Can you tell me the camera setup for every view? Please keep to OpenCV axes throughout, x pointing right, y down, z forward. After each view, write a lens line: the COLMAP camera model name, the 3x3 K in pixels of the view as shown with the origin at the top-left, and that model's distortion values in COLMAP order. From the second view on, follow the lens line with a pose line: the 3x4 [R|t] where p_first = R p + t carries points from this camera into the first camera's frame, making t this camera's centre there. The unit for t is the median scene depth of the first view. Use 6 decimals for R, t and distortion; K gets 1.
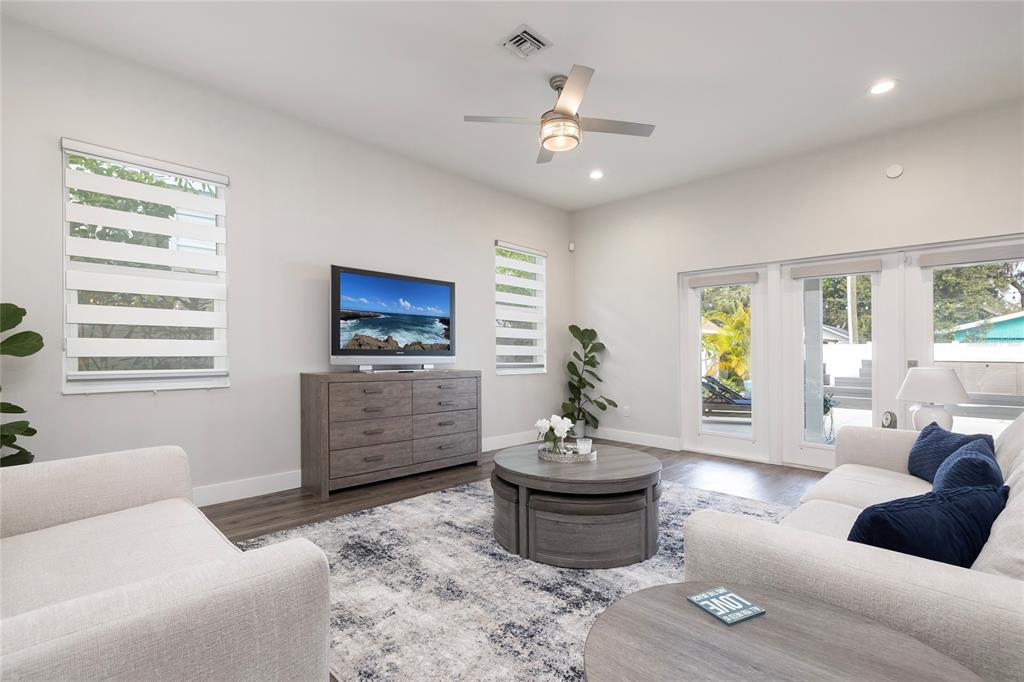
lens RADIAL K [[460.7, 0, 502.3], [0, 460.7, 350.0], [0, 0, 1]] dist [-0.002674, -0.000490]
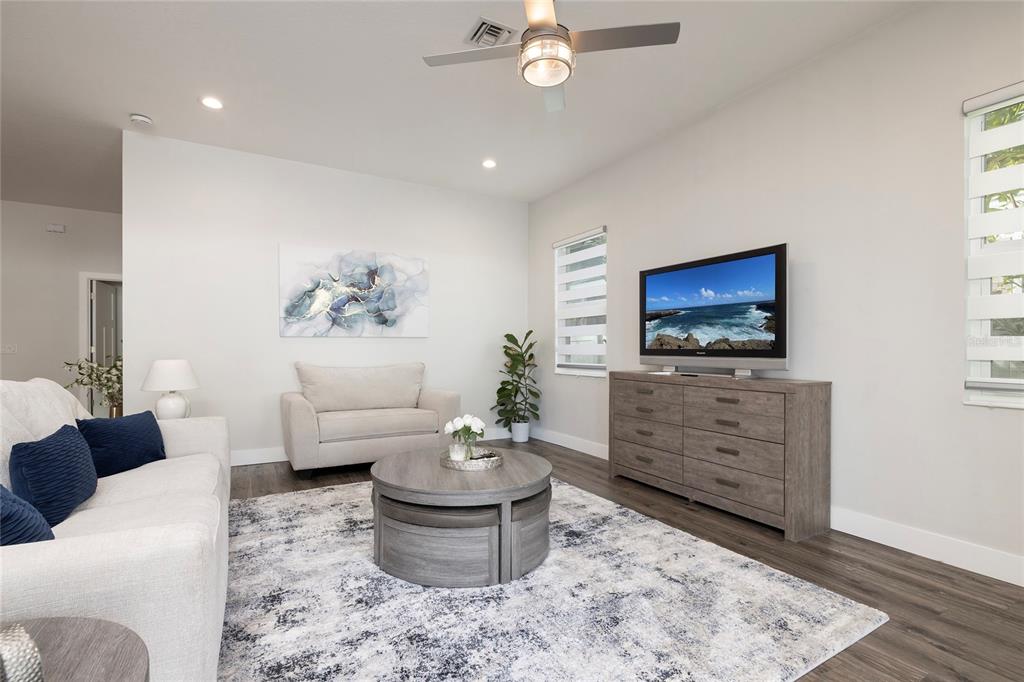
lens RADIAL K [[460.7, 0, 502.3], [0, 460.7, 350.0], [0, 0, 1]] dist [-0.002674, -0.000490]
pose [[-0.259356, -0.008552, -0.965744, 0.688013], [-0.003302, 0.999963, -0.007968, 0.008808], [0.965776, 0.001122, -0.259375, 0.875638]]
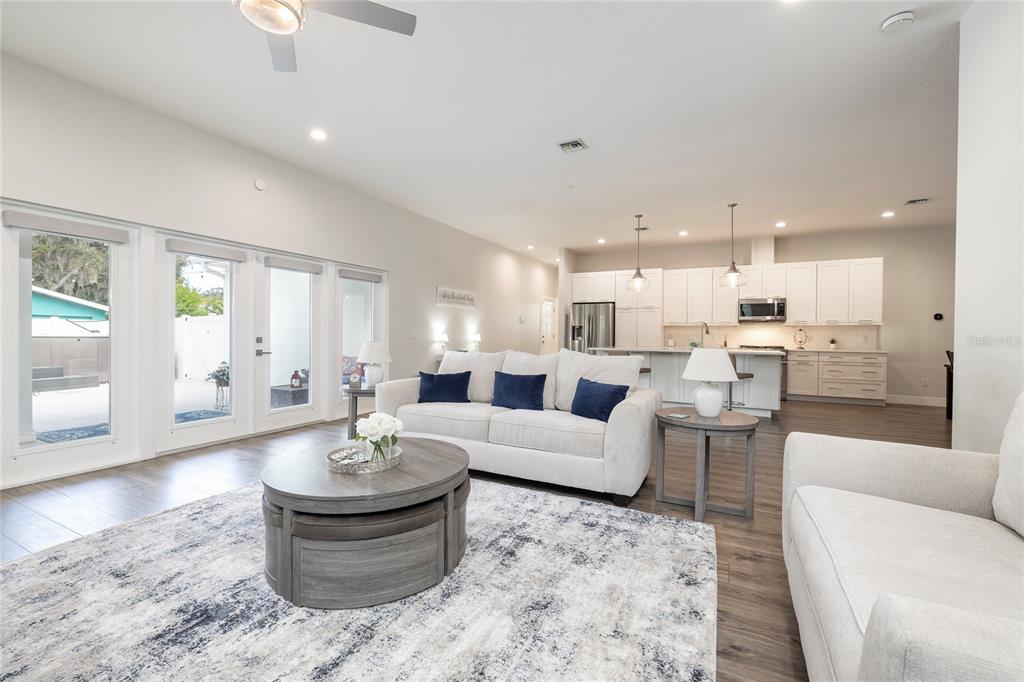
lens RADIAL K [[425.3, 0, 512.0], [0, 425.3, 341.0], [0, 0, 1]] dist [-0.034294, 0.000247]
pose [[-0.309950, -0.023722, 0.950457, -0.426295], [-0.020426, 0.999624, 0.018289, -0.000240], [-0.950533, -0.013745, -0.310318, 0.666951]]
